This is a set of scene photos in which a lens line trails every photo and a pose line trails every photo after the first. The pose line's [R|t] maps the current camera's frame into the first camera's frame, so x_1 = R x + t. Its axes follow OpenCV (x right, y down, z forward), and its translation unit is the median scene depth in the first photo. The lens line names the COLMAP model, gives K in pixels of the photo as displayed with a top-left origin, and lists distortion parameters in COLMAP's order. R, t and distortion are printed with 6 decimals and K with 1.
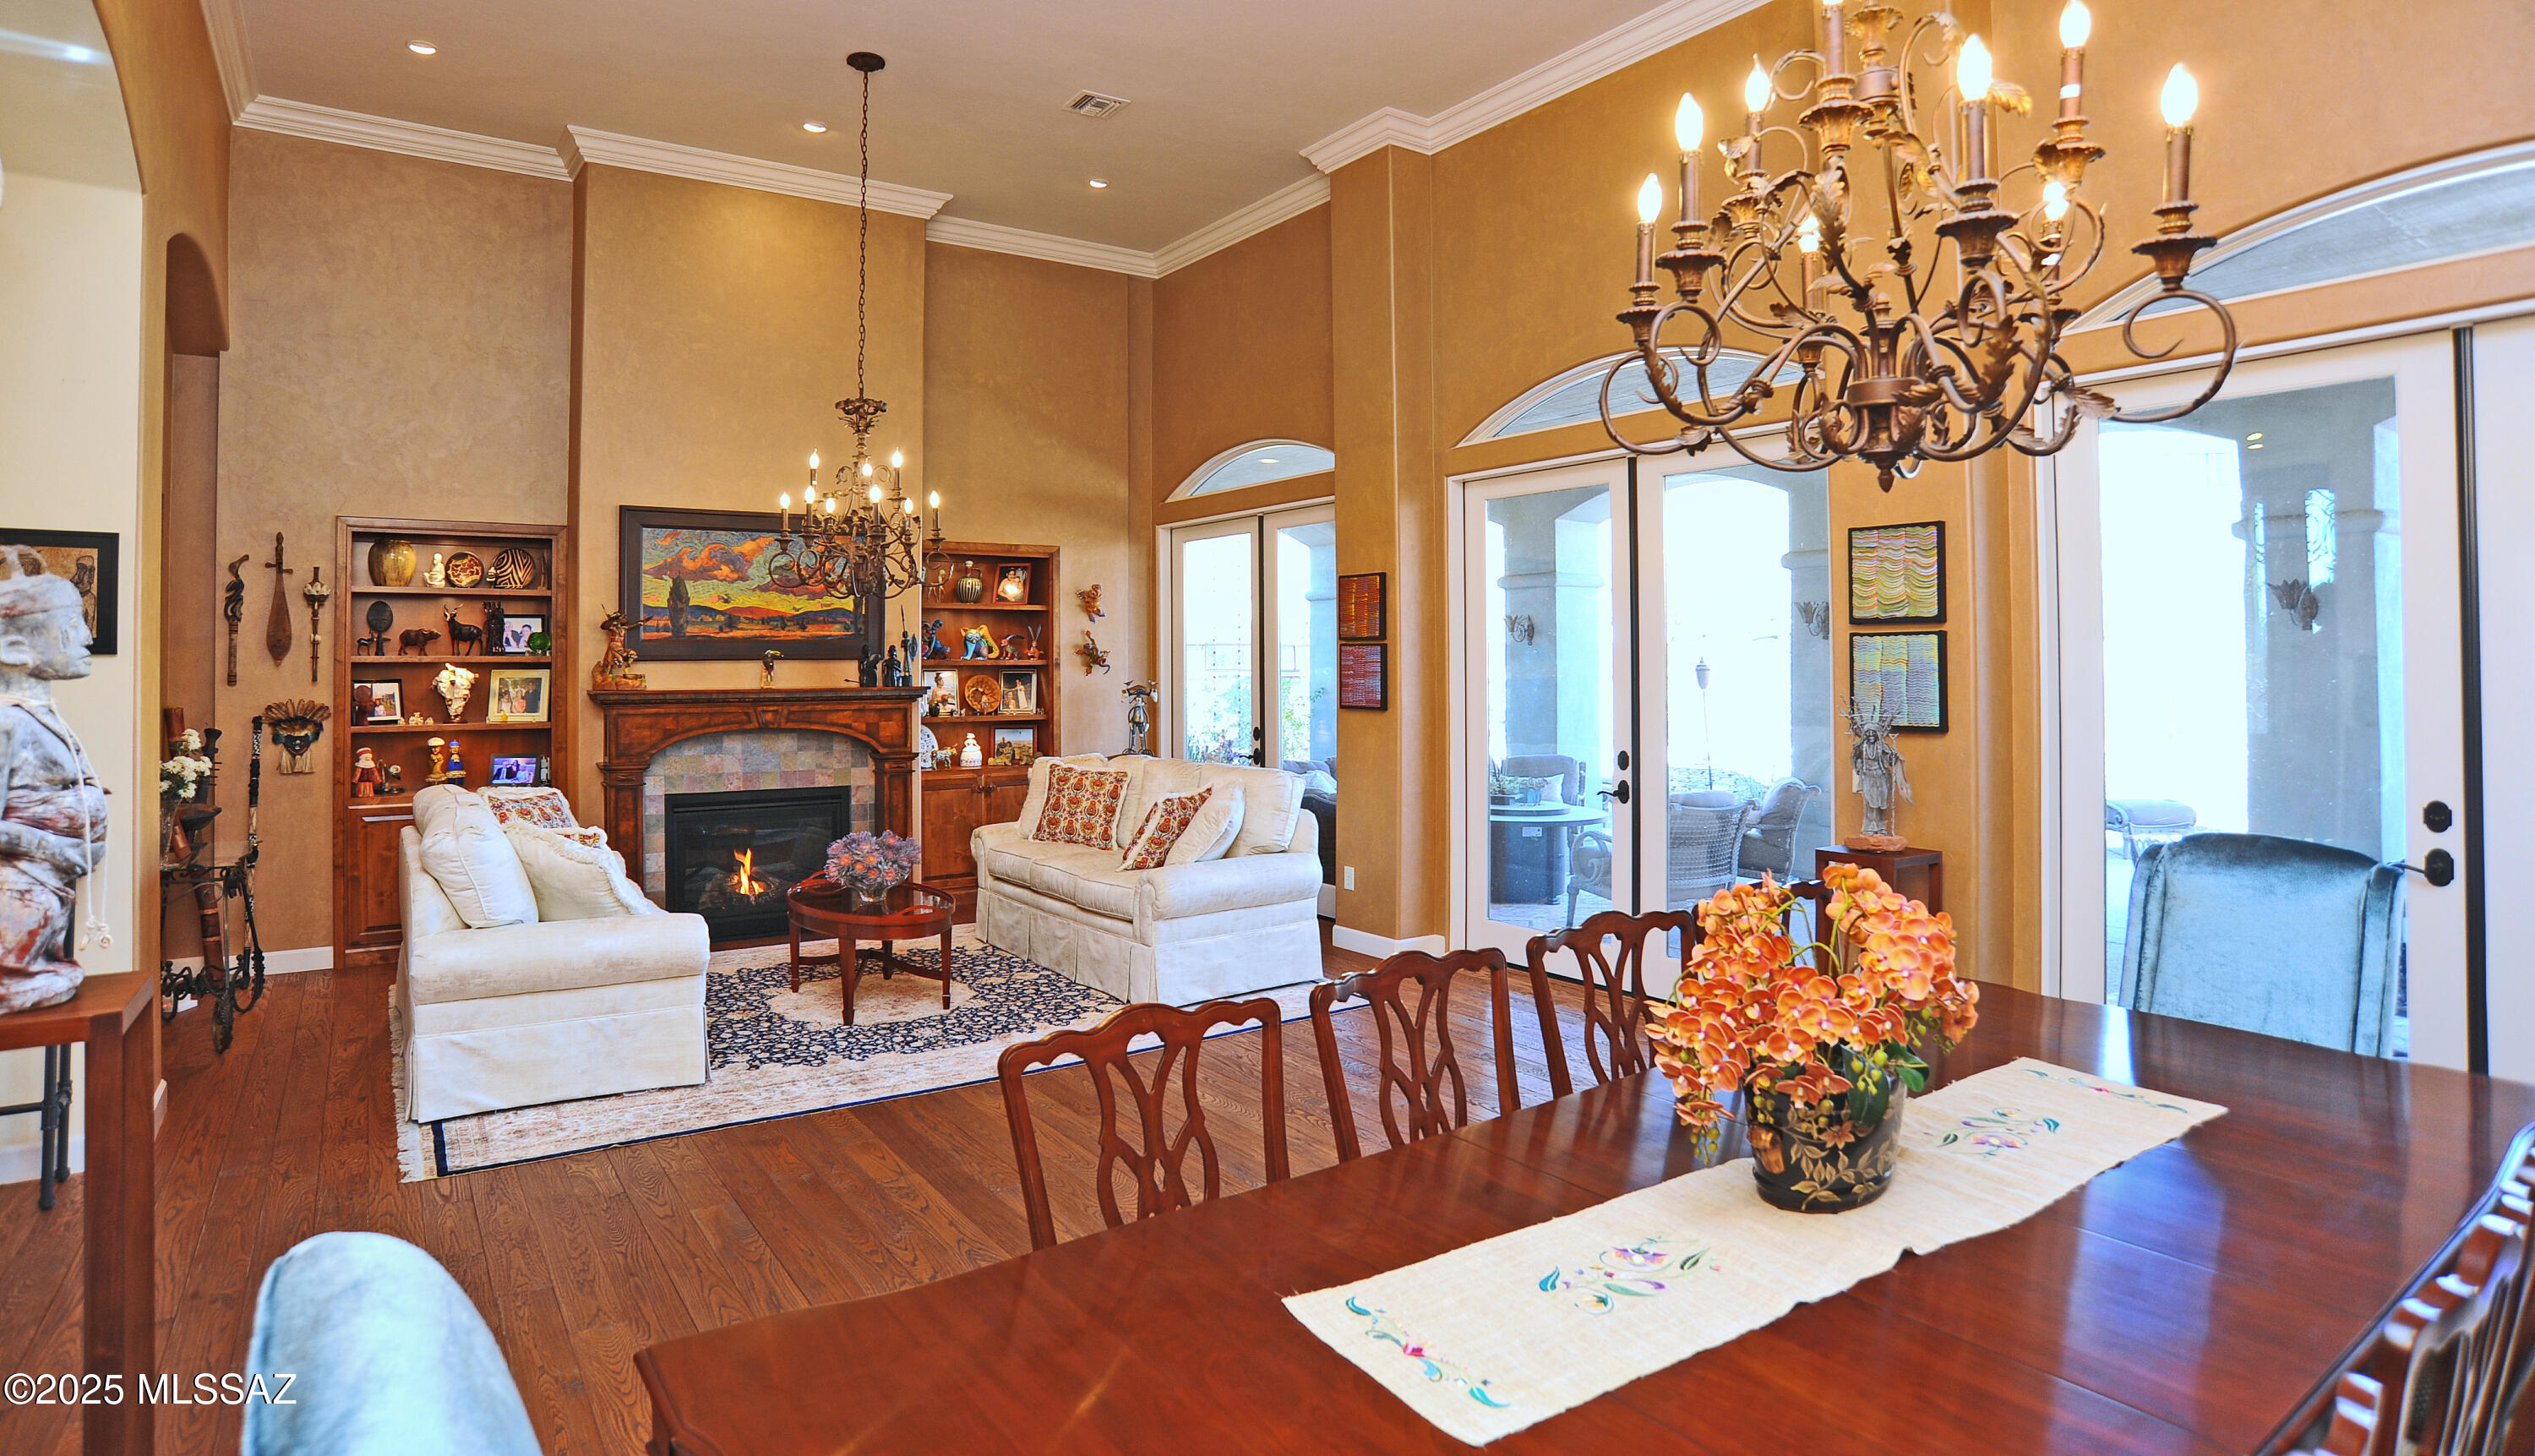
lens RADIAL K [[1305.0, 0, 1267.5], [0, 1305.0, 640.1], [0, 0, 1]] dist [-0.093089, -0.000181]
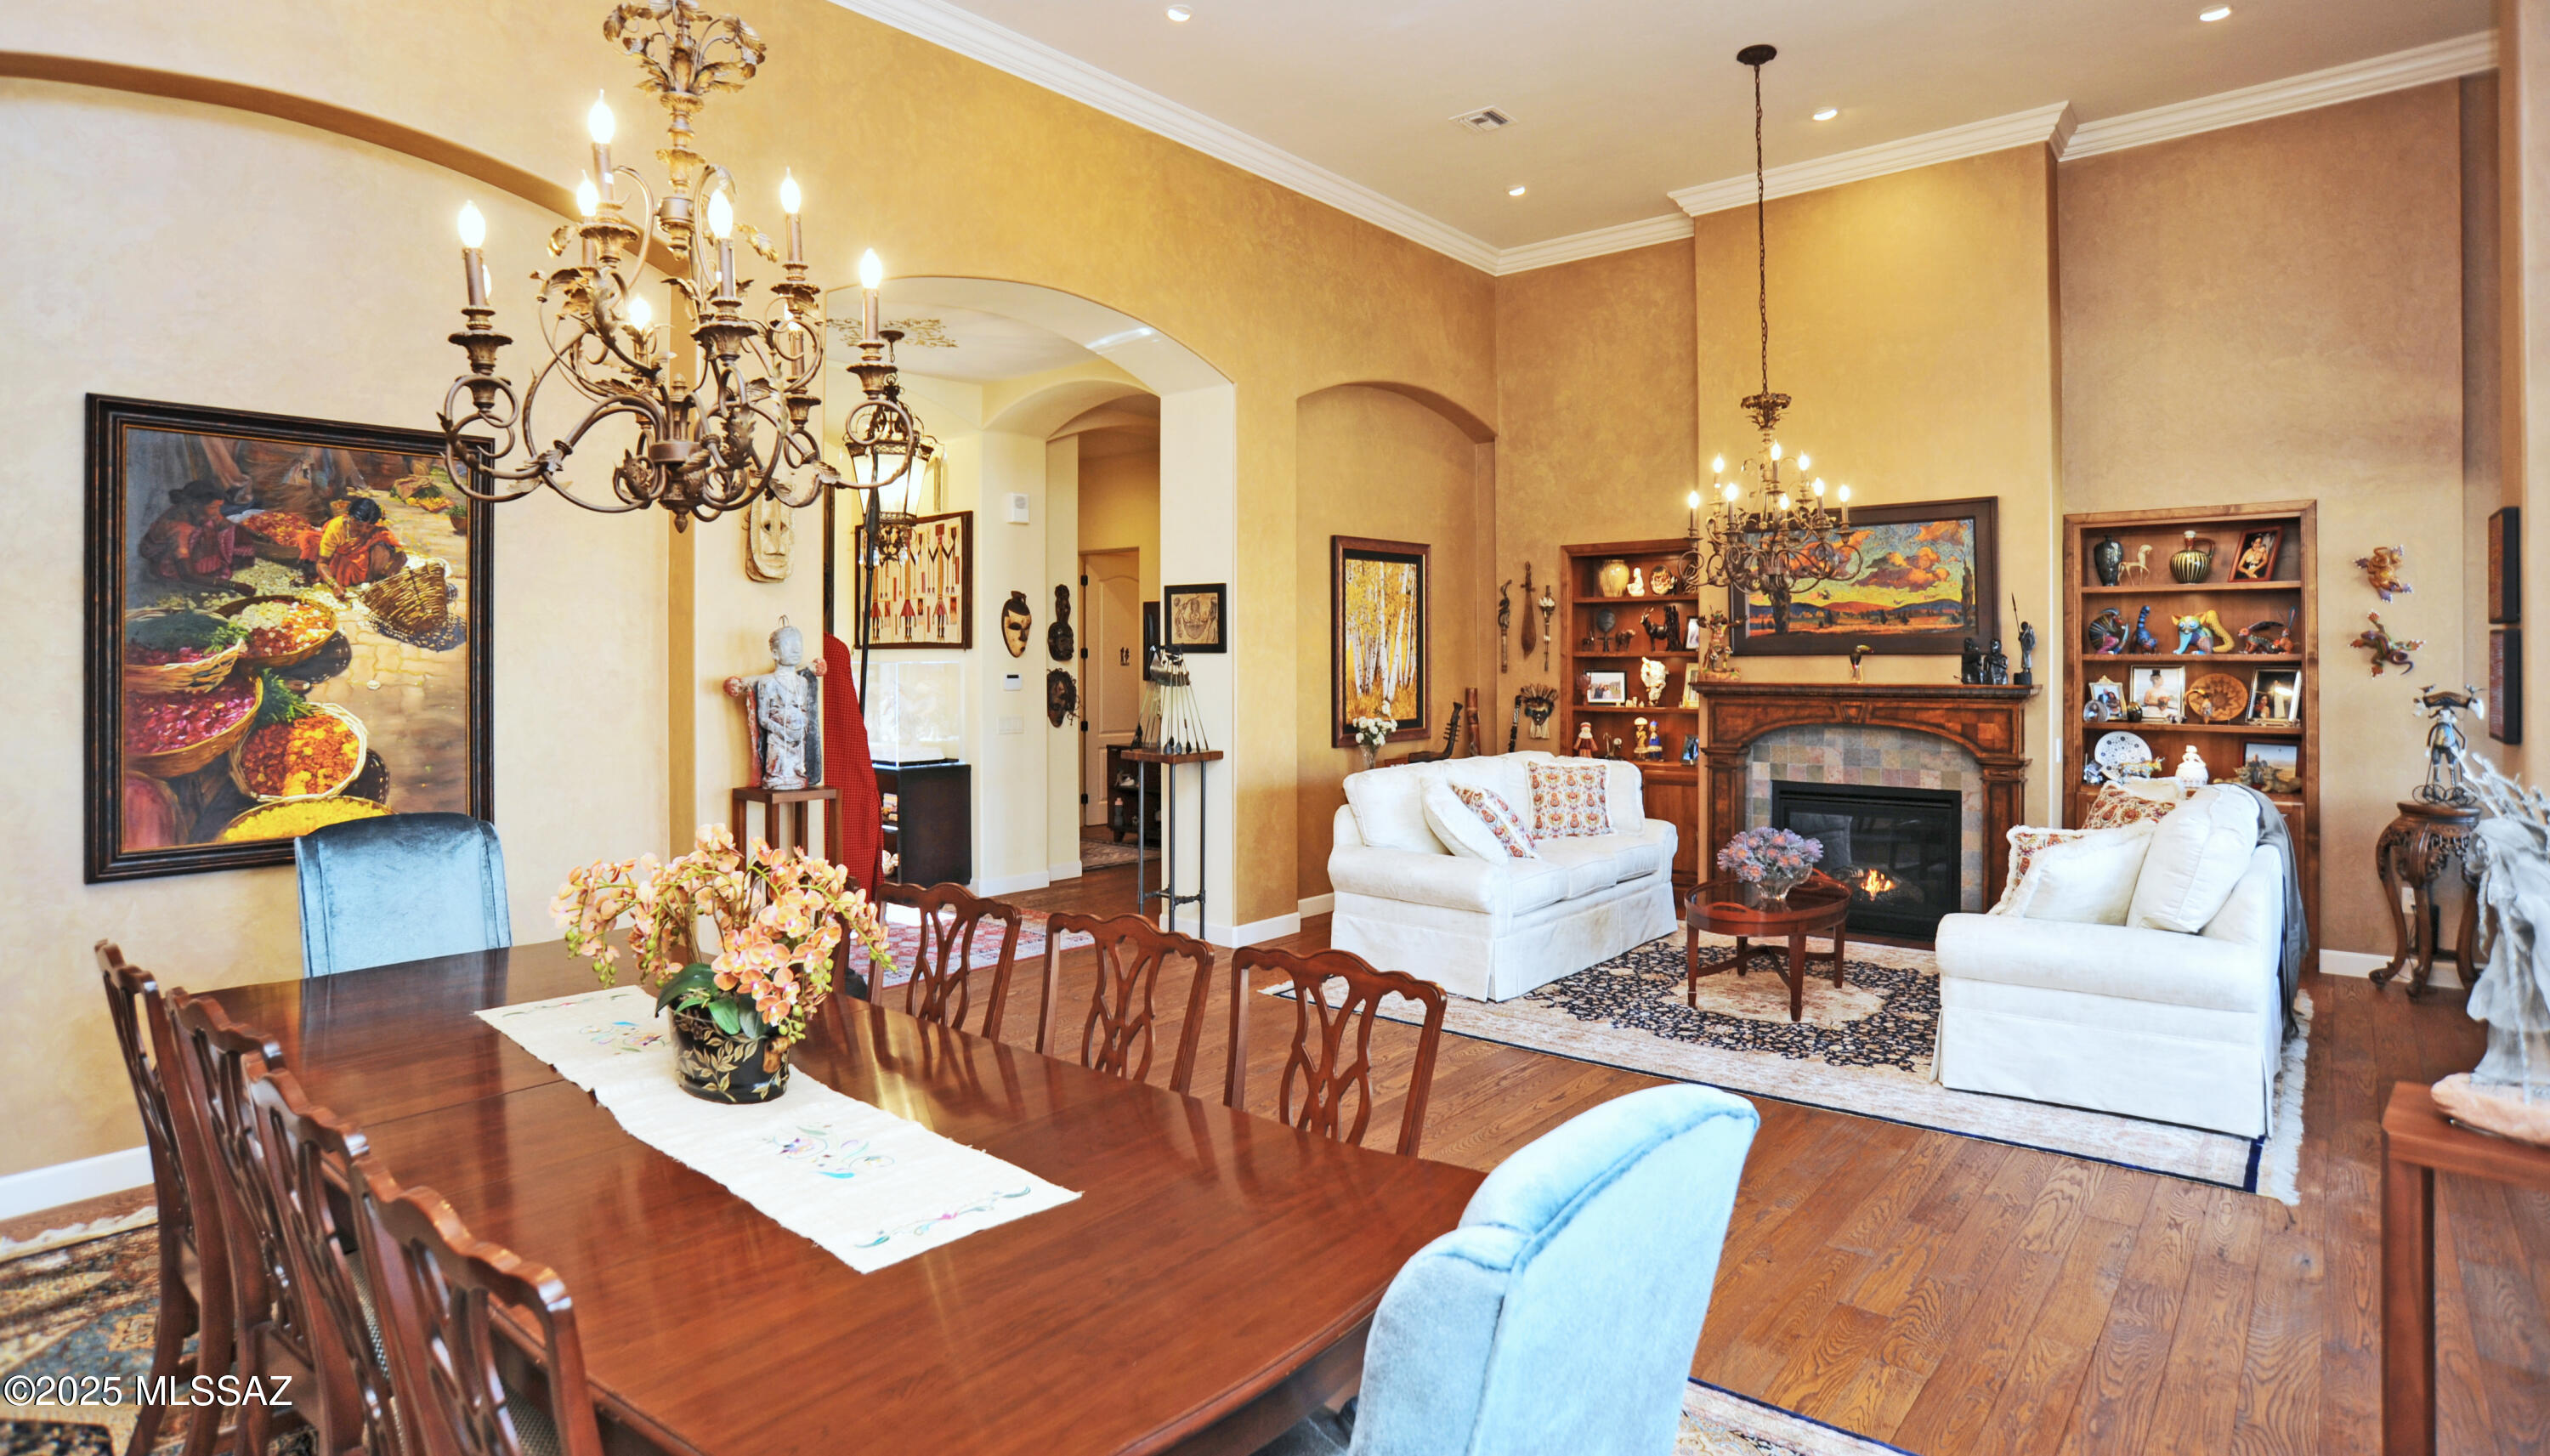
lens RADIAL K [[1320.7, 0, 1218.6], [0, 1320.7, 655.8], [0, 0, 1]] dist [-0.063403, 0.000224]
pose [[0.221741, 0.001686, -0.975104, 0.486758], [0.015259, 0.999870, 0.005199, 0.003399], [0.974986, -0.016032, 0.221687, 0.297142]]
